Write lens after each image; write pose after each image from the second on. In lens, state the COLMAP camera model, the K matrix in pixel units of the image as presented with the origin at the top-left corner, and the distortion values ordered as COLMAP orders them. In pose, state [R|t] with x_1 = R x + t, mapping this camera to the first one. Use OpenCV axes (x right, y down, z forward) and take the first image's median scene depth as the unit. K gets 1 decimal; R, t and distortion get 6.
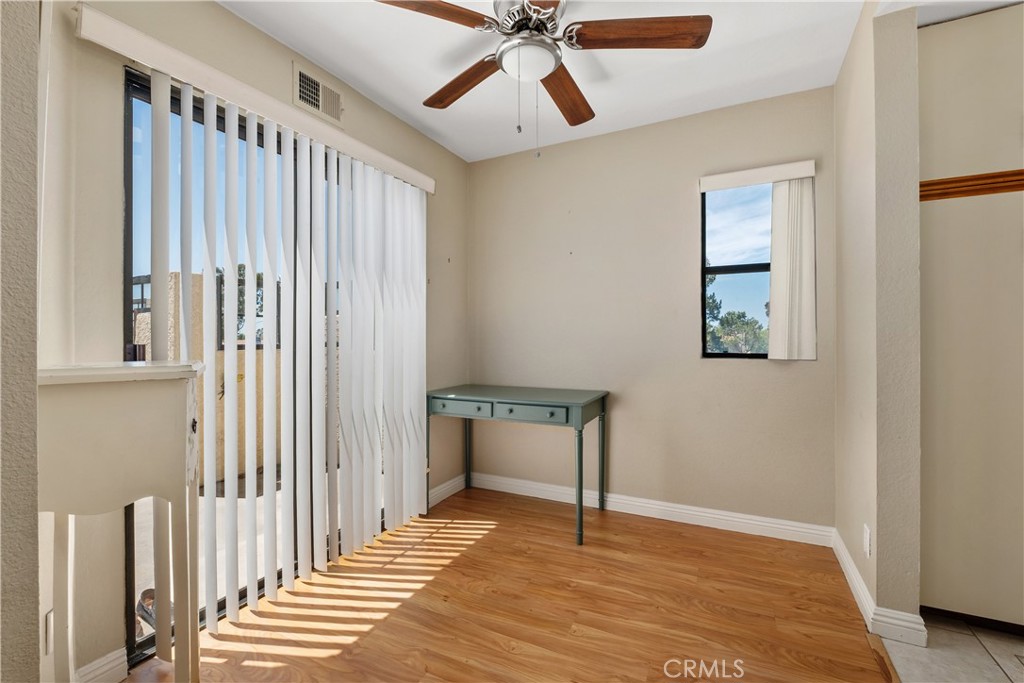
lens RADIAL K [[441.7, 0, 501.9], [0, 441.7, 338.5], [0, 0, 1]] dist [-0.001208, -0.004353]
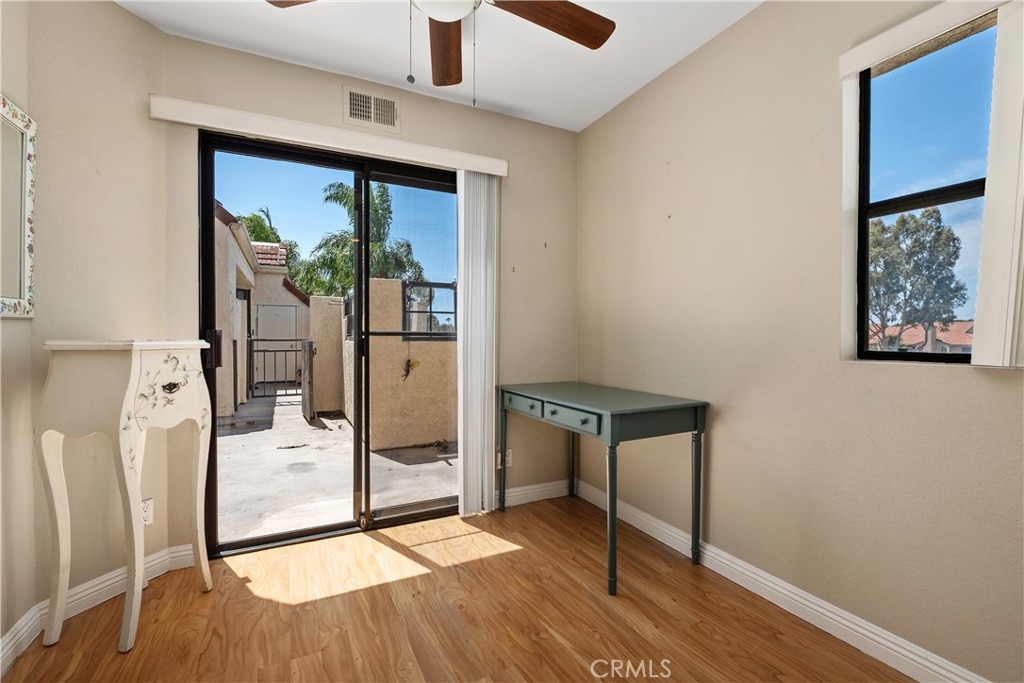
lens RADIAL K [[441.7, 0, 508.9], [0, 441.7, 341.4], [0, 0, 1]] dist [-0.001208, -0.004353]
pose [[0.808689, 0.014043, -0.588069, 0.459111], [-0.009222, 0.999895, 0.011196, 0.018592], [0.588164, -0.003631, 0.808733, 0.263506]]
